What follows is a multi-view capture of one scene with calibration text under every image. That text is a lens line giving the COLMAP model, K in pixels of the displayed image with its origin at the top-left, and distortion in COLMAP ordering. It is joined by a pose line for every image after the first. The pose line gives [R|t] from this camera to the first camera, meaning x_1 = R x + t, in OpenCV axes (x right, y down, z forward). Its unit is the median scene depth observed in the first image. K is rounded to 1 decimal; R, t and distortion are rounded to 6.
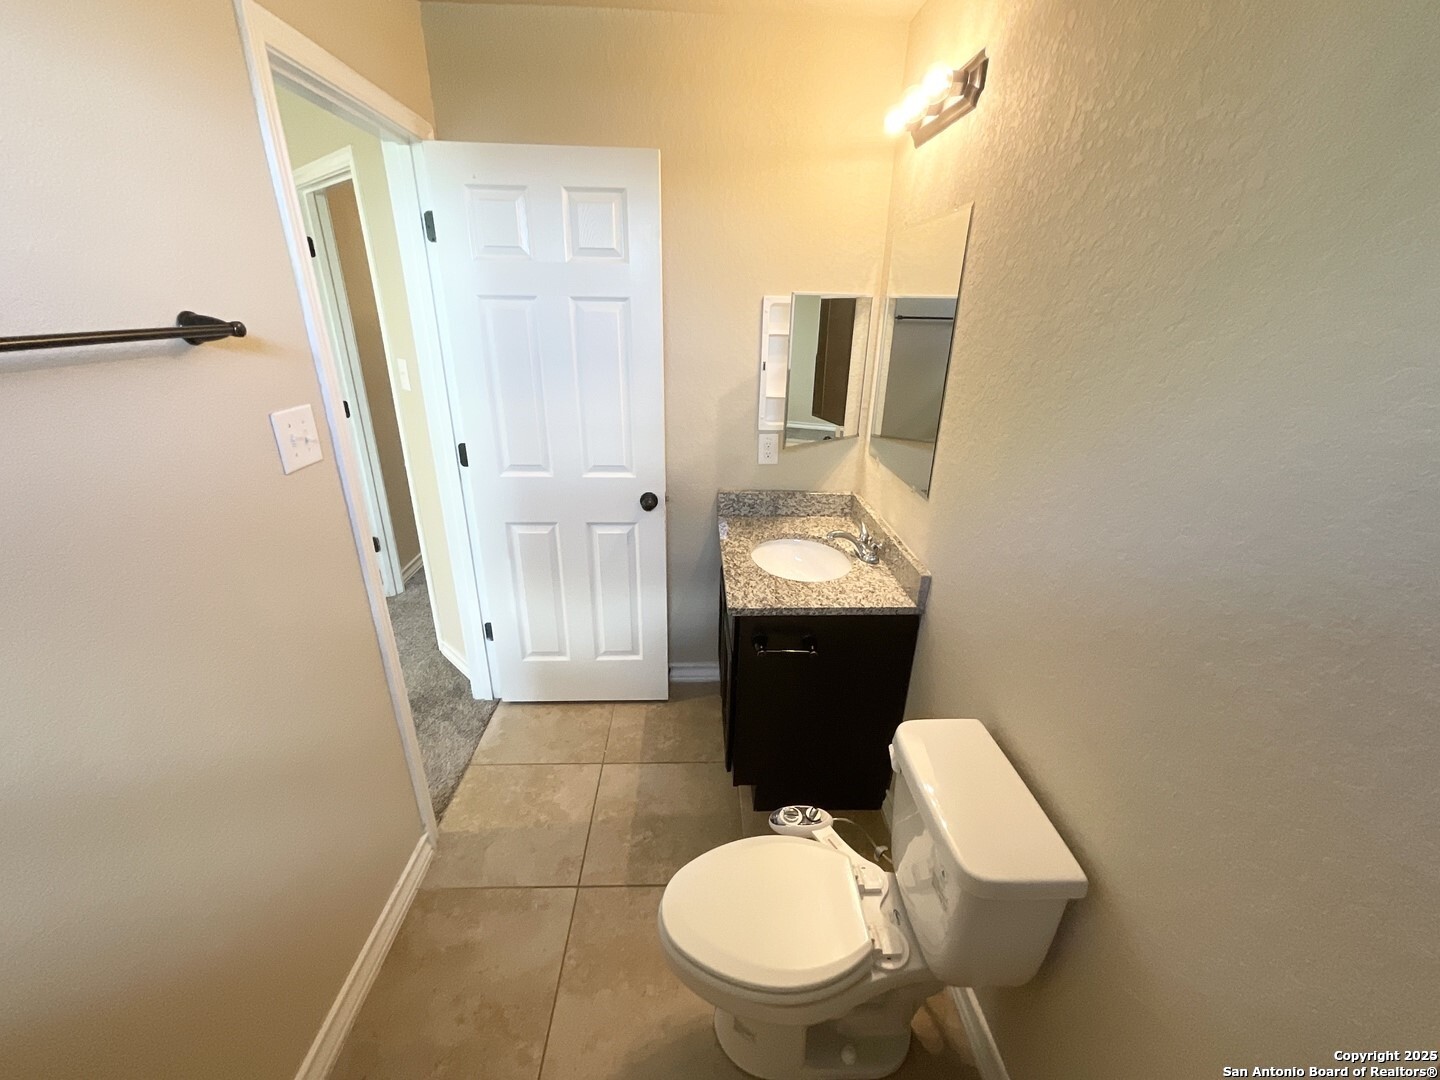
lens RADIAL K [[581.9, 0, 716.4], [0, 581.9, 539.5], [0, 0, 1]] dist [0.000459, -0.000351]
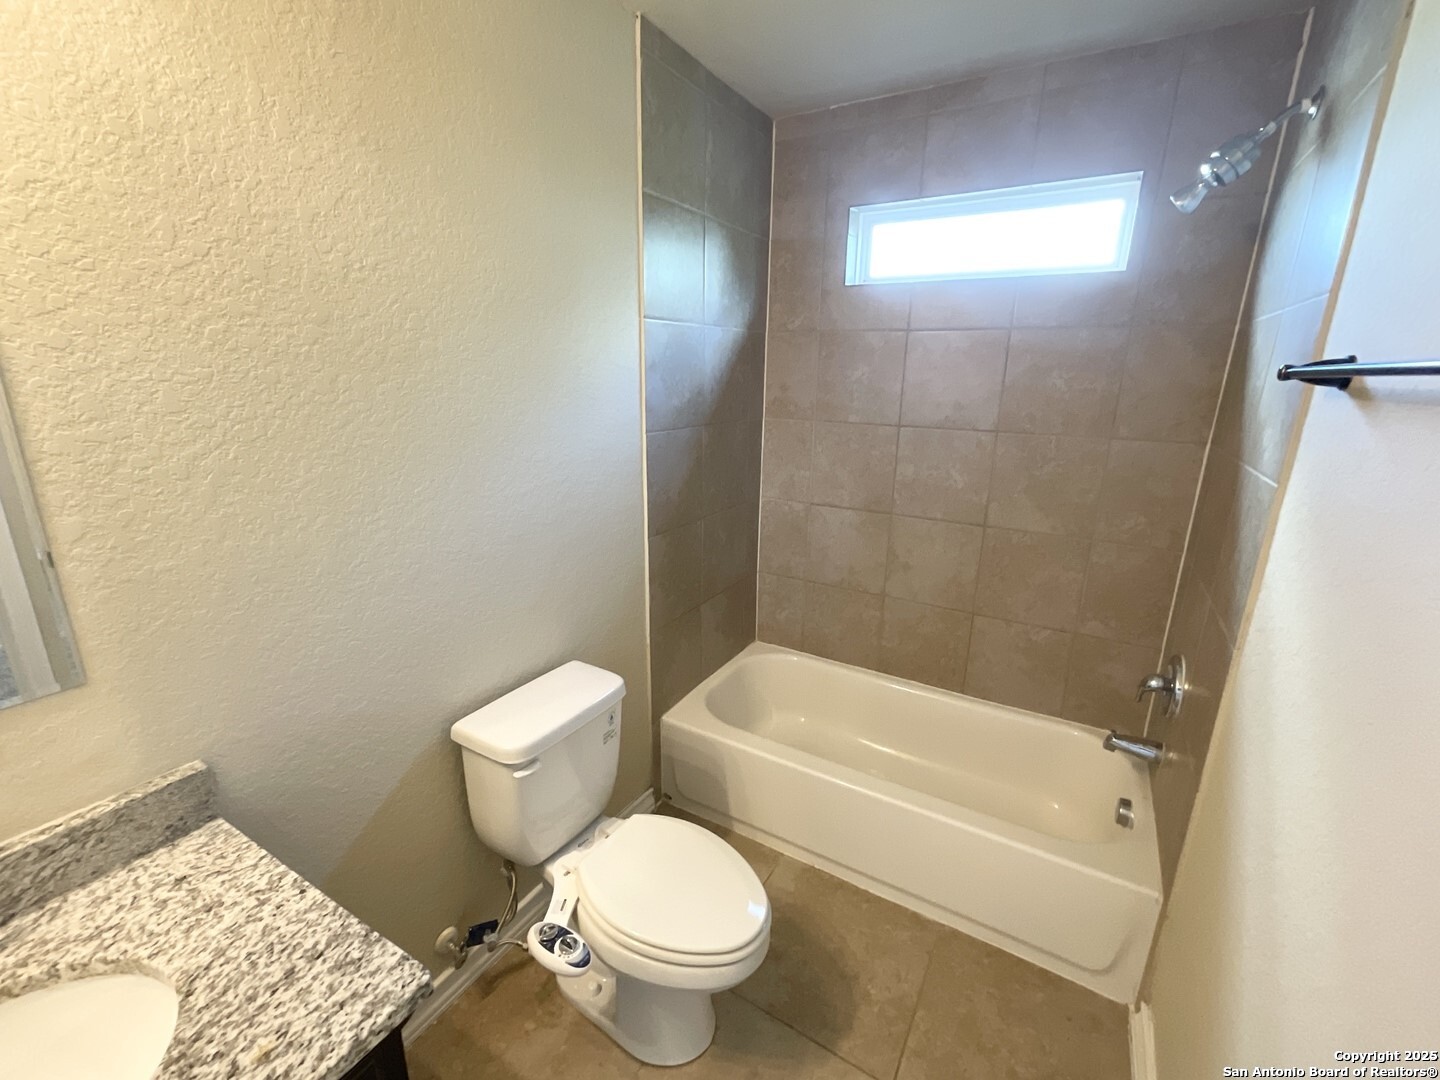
lens RADIAL K [[581.9, 0, 718.7], [0, 581.9, 533.1], [0, 0, 1]] dist [0.000459, -0.000351]
pose [[-0.828972, -0.173860, 0.531581, -0.467696], [0.187755, 0.808792, 0.557319, -0.497575], [-0.526834, 0.561809, -0.637822, 1.386259]]
